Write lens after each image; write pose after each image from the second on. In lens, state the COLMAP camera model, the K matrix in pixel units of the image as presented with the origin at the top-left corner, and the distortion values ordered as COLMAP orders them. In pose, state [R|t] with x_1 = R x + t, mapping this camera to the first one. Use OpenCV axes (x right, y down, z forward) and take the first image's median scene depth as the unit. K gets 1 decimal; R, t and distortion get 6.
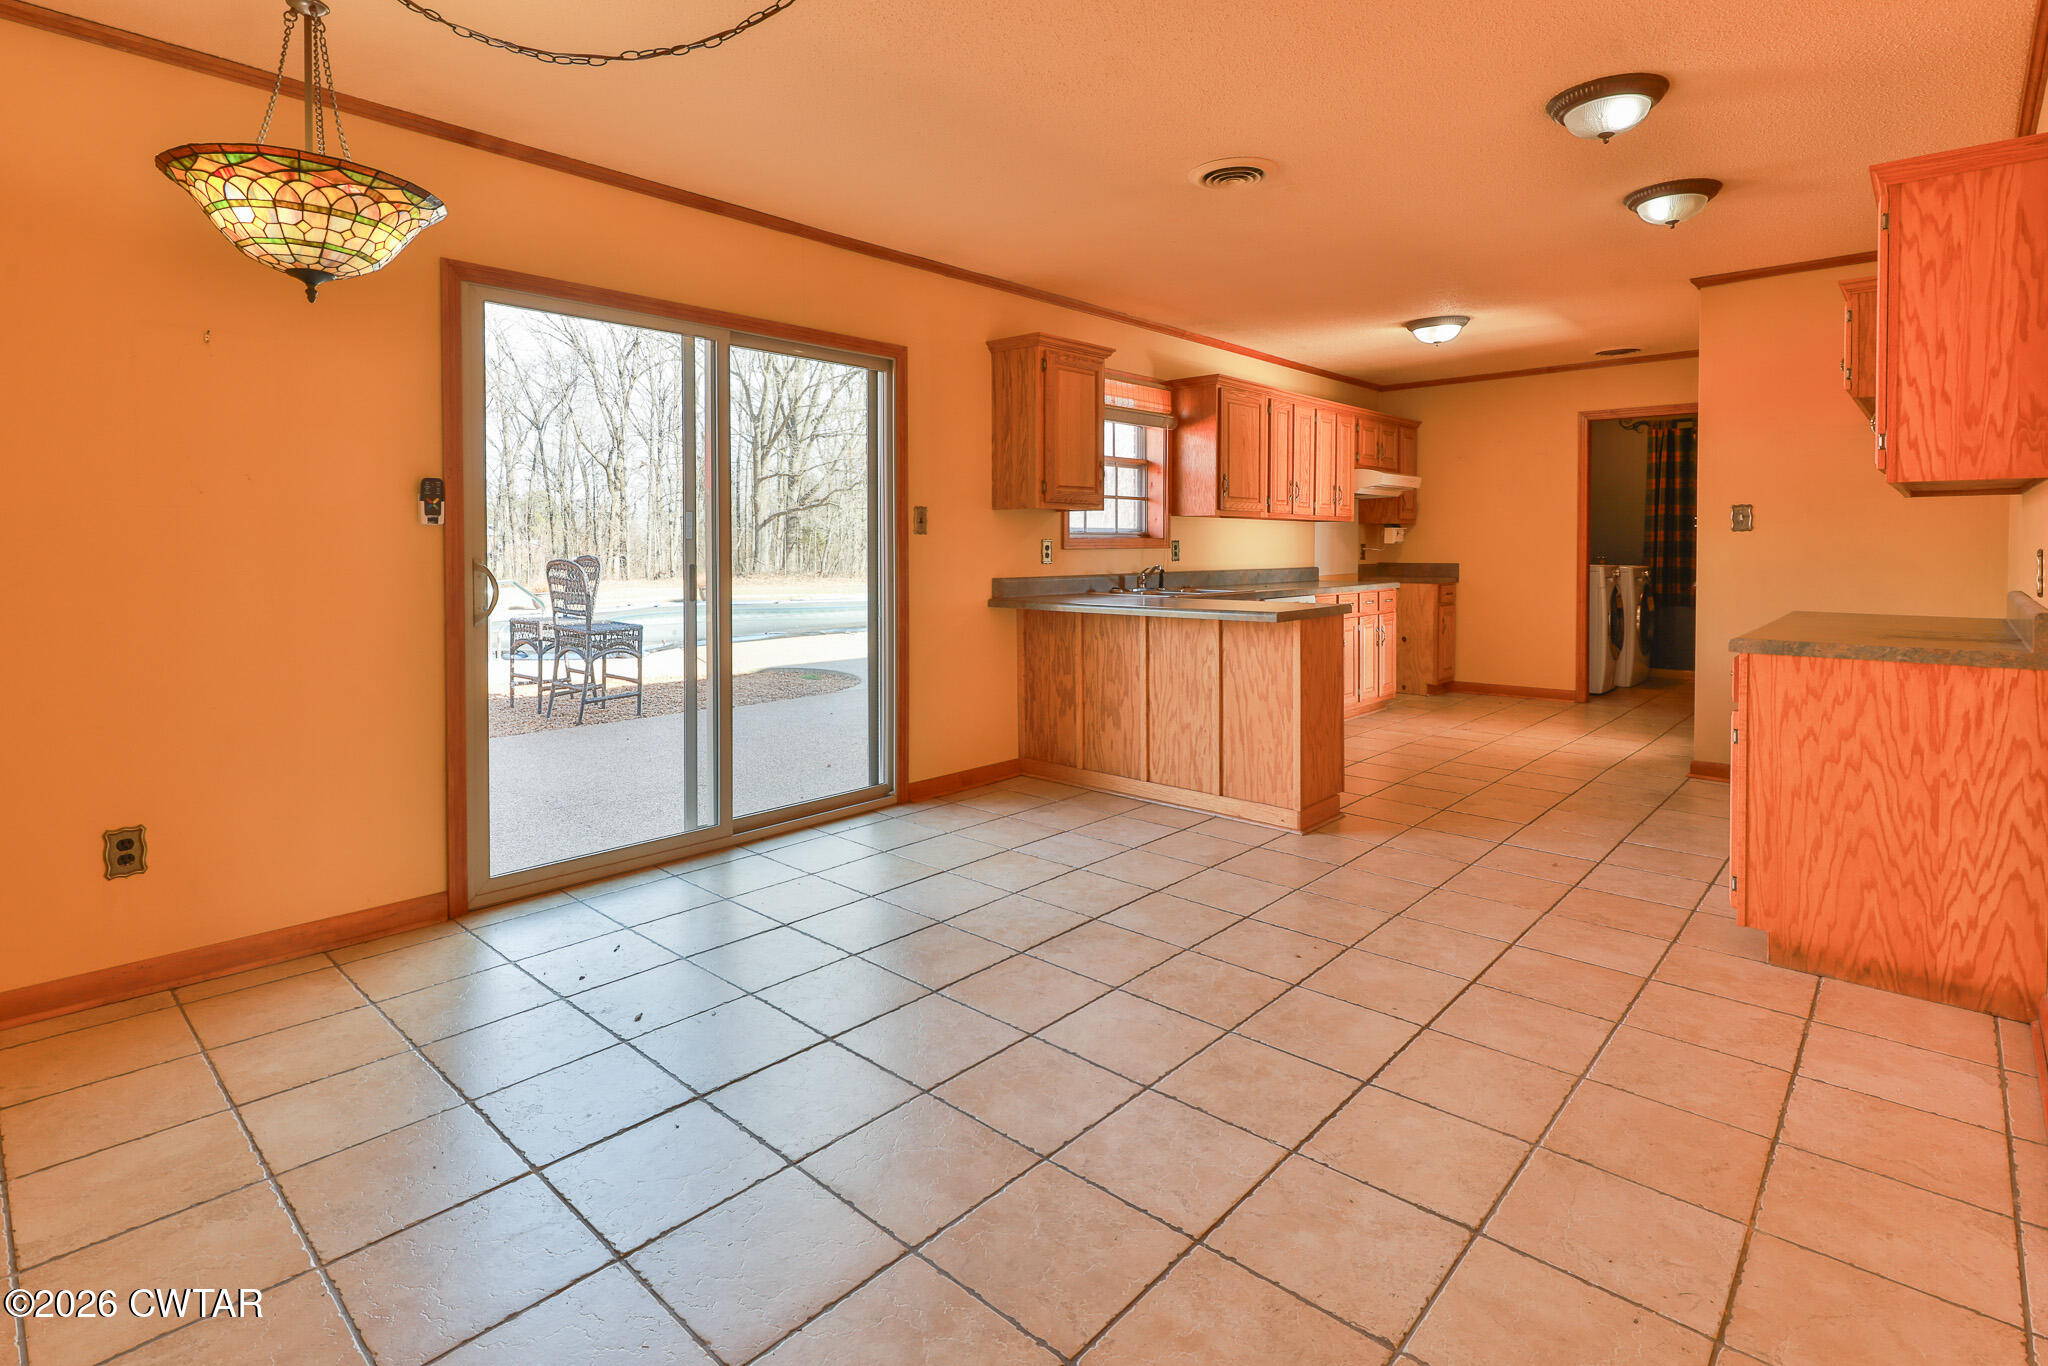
lens RADIAL K [[1004.5, 0, 1019.3], [0, 1004.5, 568.6], [0, 0, 1]] dist [0.020700, -0.011040]
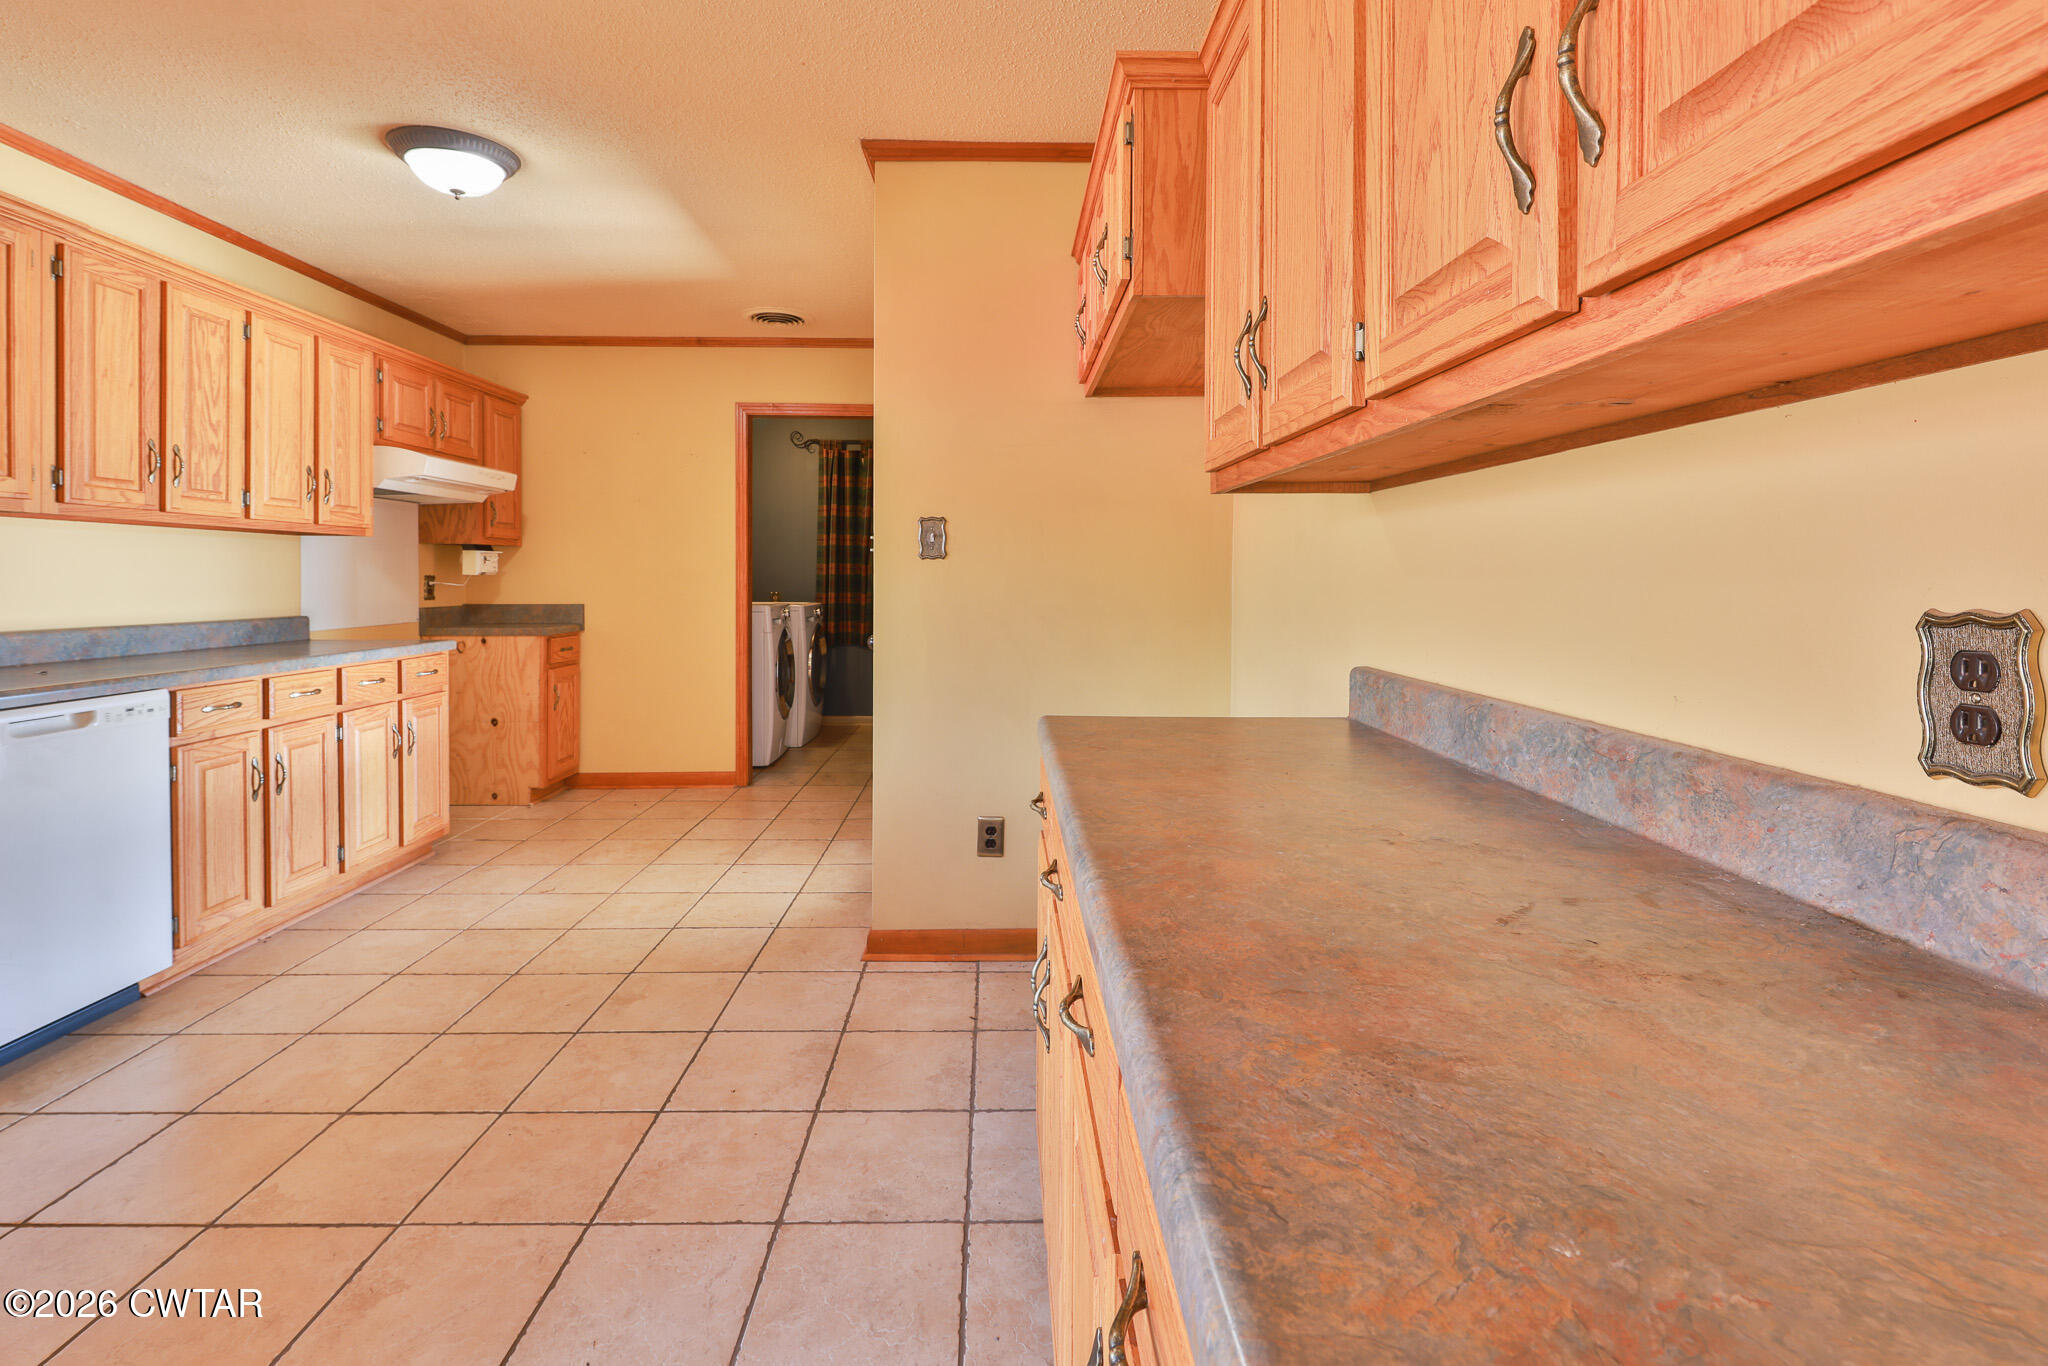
lens RADIAL K [[916.0, 0, 1026.8], [0, 916.0, 577.3], [0, 0, 1]] dist [-0.004235, -0.005847]
pose [[0.718588, 0.004074, 0.695424, 0.225772], [0.012162, 0.999756, -0.018424, -0.008719], [-0.695329, 0.021697, 0.718364, 0.346298]]
